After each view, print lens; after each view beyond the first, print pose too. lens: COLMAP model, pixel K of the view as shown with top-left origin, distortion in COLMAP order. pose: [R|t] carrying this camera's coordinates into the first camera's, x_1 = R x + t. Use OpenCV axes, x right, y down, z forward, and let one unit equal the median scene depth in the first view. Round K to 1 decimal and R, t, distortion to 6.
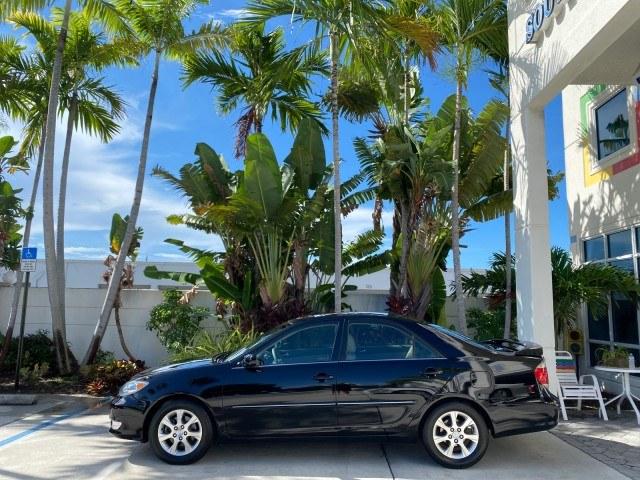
lens RADIAL K [[496.1, 0, 320.9], [0, 496.1, 237.3], [0, 0, 1]] dist [0.022313, -0.021596]
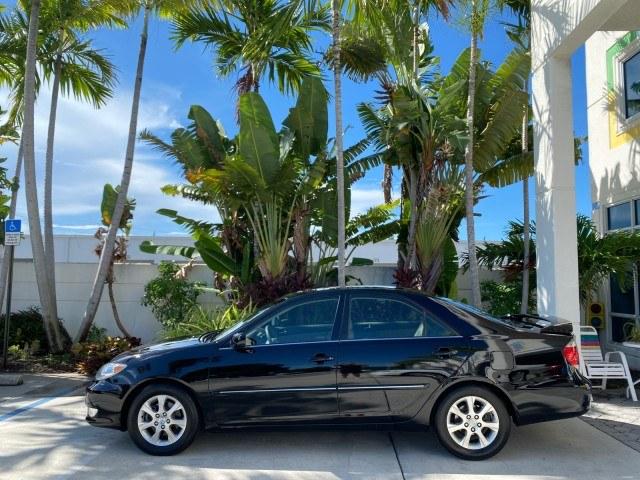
lens RADIAL K [[496.1, 0, 317.7], [0, 496.1, 239.5], [0, 0, 1]] dist [0.022313, -0.021596]
pose [[0.999701, -0.009161, -0.022685, 0.009645], [0.010407, 0.998408, 0.055432, 0.010586], [0.022141, -0.055651, 0.998205, 0.065867]]
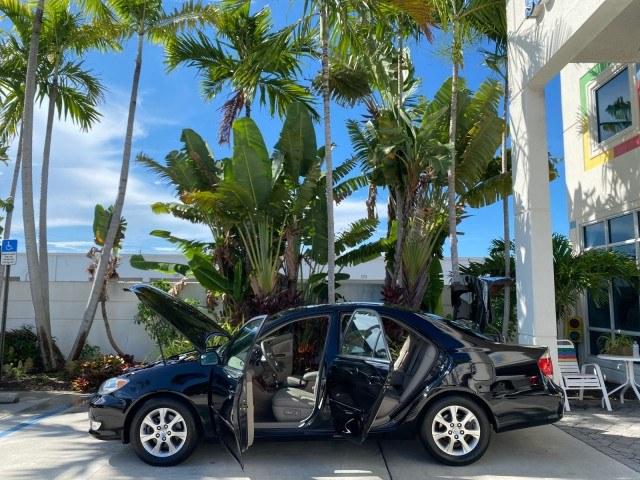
lens RADIAL K [[496.1, 0, 319.2], [0, 496.1, 240.4], [0, 0, 1]] dist [0.022313, -0.021596]
pose [[0.999901, -0.012325, 0.006829, 0.004676], [0.012158, 0.999639, 0.023963, 0.005289], [-0.007122, -0.023878, 0.999690, 0.033249]]
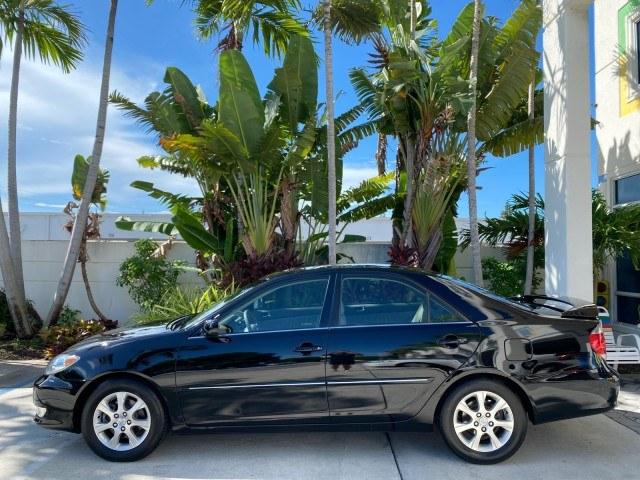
lens RADIAL K [[496.1, 0, 316.5], [0, 496.1, 240.9], [0, 0, 1]] dist [0.022313, -0.021596]
pose [[0.999911, -0.010492, -0.008245, 0.012419], [0.011265, 0.994917, 0.100068, 0.021687], [0.007153, -0.100152, 0.994946, 0.134110]]
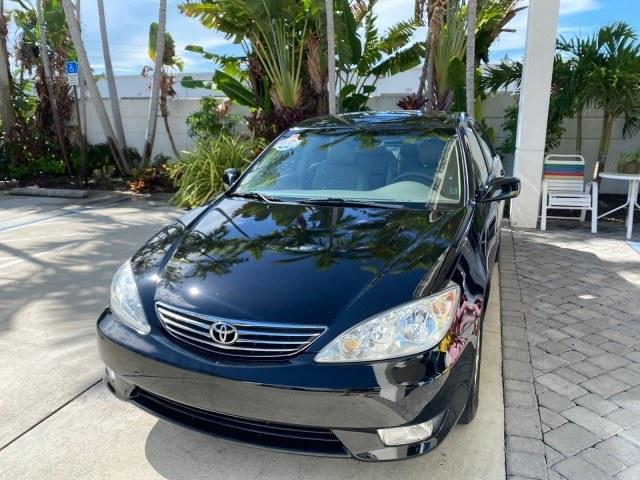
lens RADIAL K [[496.1, 0, 320.3], [0, 496.1, 245.1], [0, 0, 1]] dist [0.022313, -0.021596]
pose [[0.947972, 0.056977, -0.313215, 0.284819], [0.067452, 0.925569, 0.372522, 0.019403], [0.311127, -0.374267, 0.873570, 0.051159]]
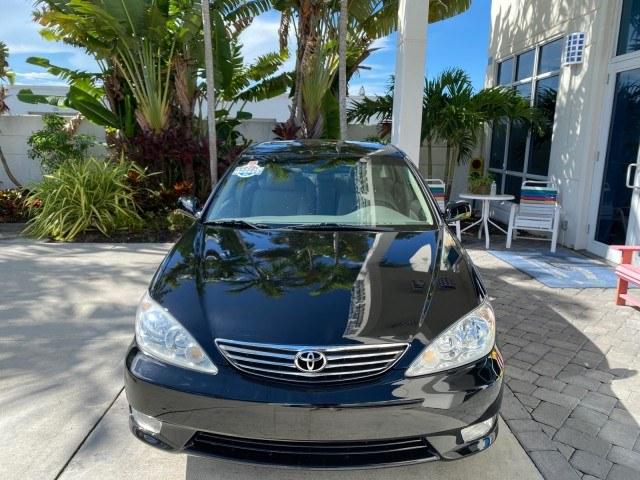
lens RADIAL K [[496.1, 0, 320.4], [0, 496.1, 247.2], [0, 0, 1]] dist [0.022313, -0.021596]
pose [[0.999498, -0.005939, 0.031136, 0.180973], [-0.005233, 0.937896, 0.346878, 0.010835], [-0.031262, -0.346867, 0.937393, 0.027056]]
